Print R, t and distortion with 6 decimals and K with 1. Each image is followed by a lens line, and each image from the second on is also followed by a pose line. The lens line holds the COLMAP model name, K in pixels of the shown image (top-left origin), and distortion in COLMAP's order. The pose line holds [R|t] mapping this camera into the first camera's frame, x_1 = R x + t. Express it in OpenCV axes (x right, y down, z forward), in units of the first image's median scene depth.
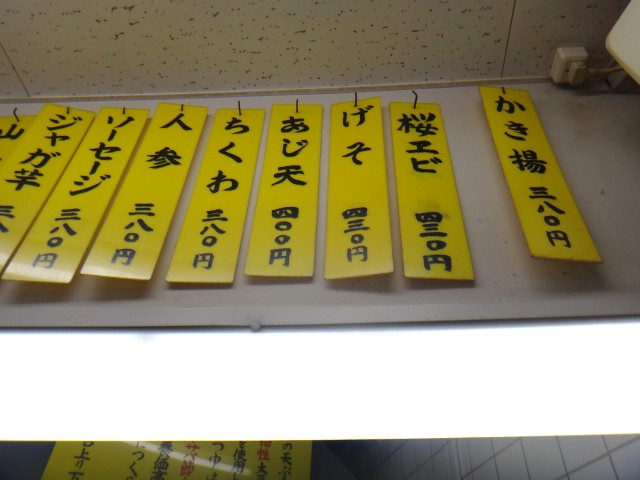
lens RADIAL K [[515.7, 0, 320.0], [0, 515.7, 240.0], [0, 0, 1]] dist [0.001037, -0.003246]
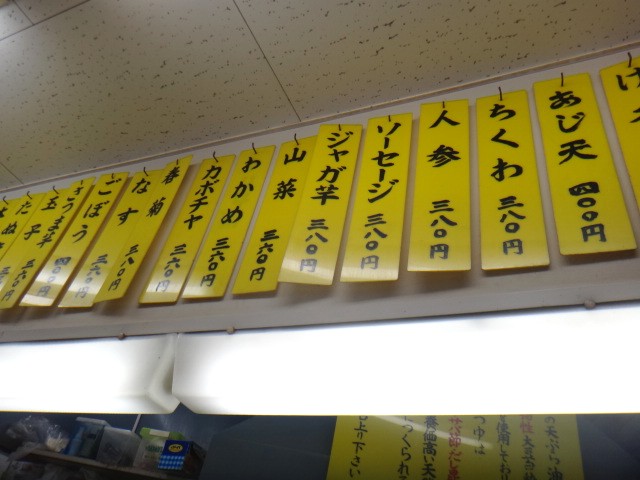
lens RADIAL K [[512.0, 0, 320.0], [0, 512.0, 240.0], [0, 0, 1]] dist [-0.006609, 0.003360]
pose [[0.937441, -0.117653, -0.327661, -0.204778], [0.131246, 0.991156, 0.019603, -0.037637], [0.322457, -0.061381, 0.944592, -0.094330]]
